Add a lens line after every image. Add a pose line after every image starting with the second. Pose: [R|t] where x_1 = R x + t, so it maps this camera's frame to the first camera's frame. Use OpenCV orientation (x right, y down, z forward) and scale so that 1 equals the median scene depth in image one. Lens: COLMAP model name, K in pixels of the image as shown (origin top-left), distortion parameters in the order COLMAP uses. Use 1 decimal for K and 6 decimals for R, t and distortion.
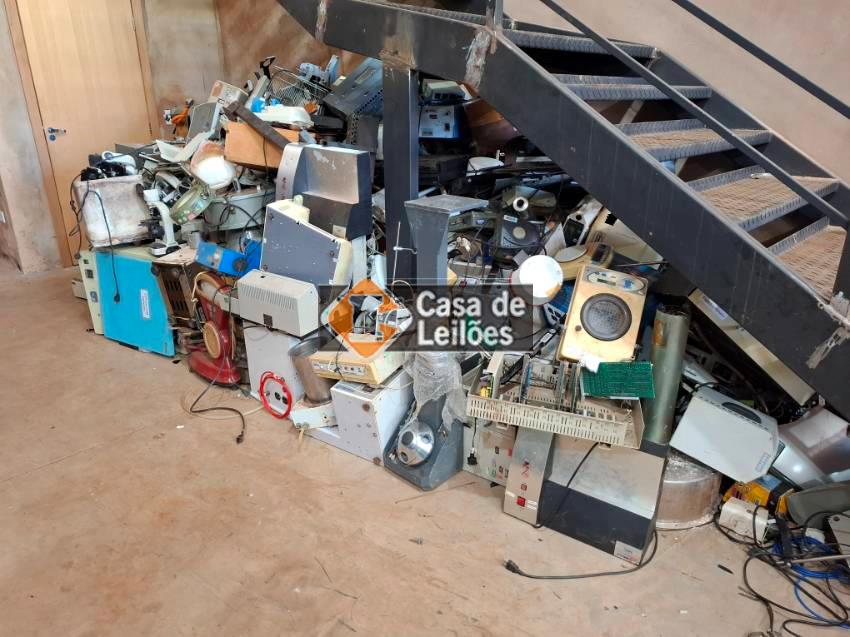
lens RADIAL K [[588.3, 0, 426.4], [0, 588.3, 318.5], [0, 0, 1]] dist [0.062434, -0.067673]
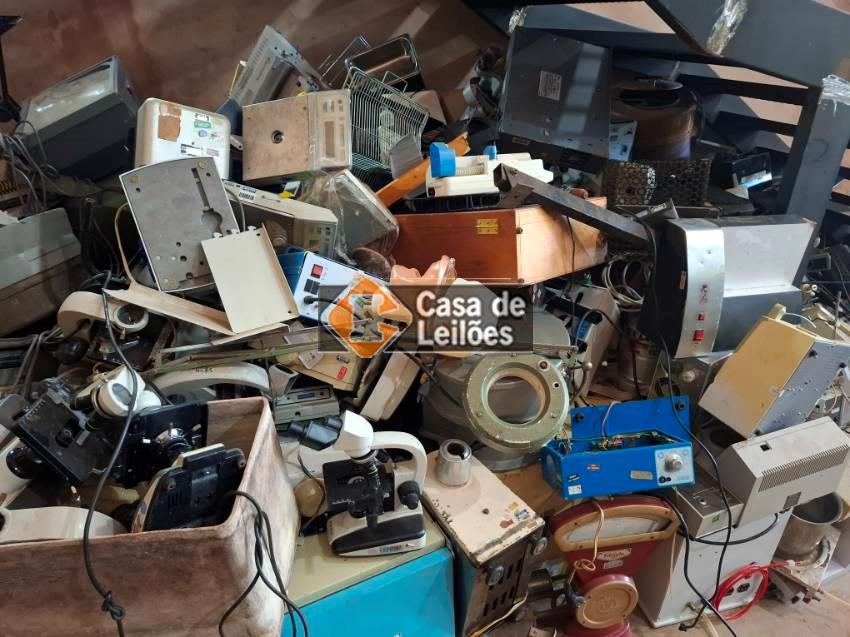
lens RADIAL K [[588.3, 0, 427.5], [0, 588.3, 319.9], [0, 0, 1]] dist [0.062434, -0.067673]
pose [[0.512778, -0.371293, 0.774080, -0.947186], [0.276942, 0.924981, 0.260217, -0.482916], [-0.812626, 0.080942, 0.577137, 0.968567]]
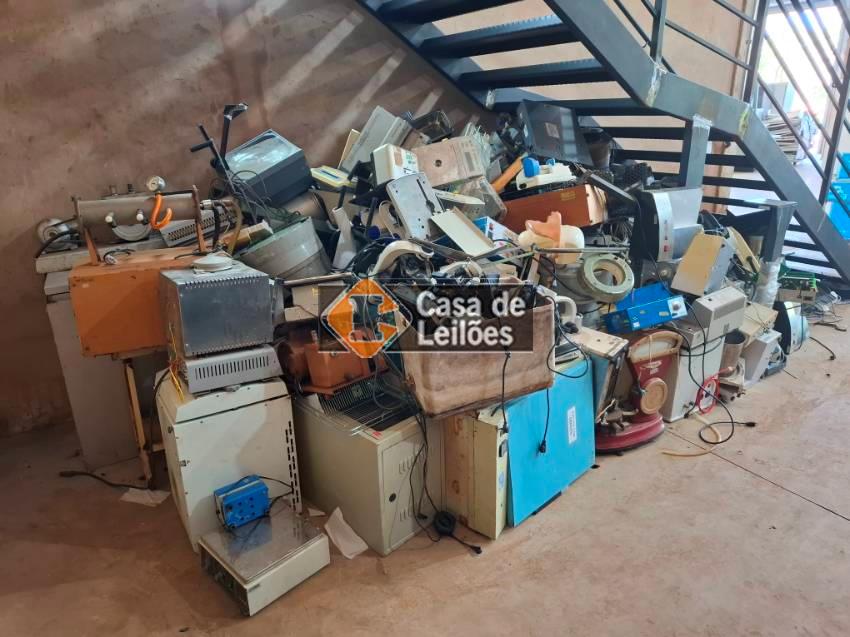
lens RADIAL K [[588.3, 0, 416.8], [0, 588.3, 319.7], [0, 0, 1]] dist [0.062434, -0.067673]
pose [[0.253727, -0.327234, 0.910242, -1.619241], [0.355025, 0.906864, 0.227057, -0.545818], [-0.899766, 0.265548, 0.346272, 1.192013]]
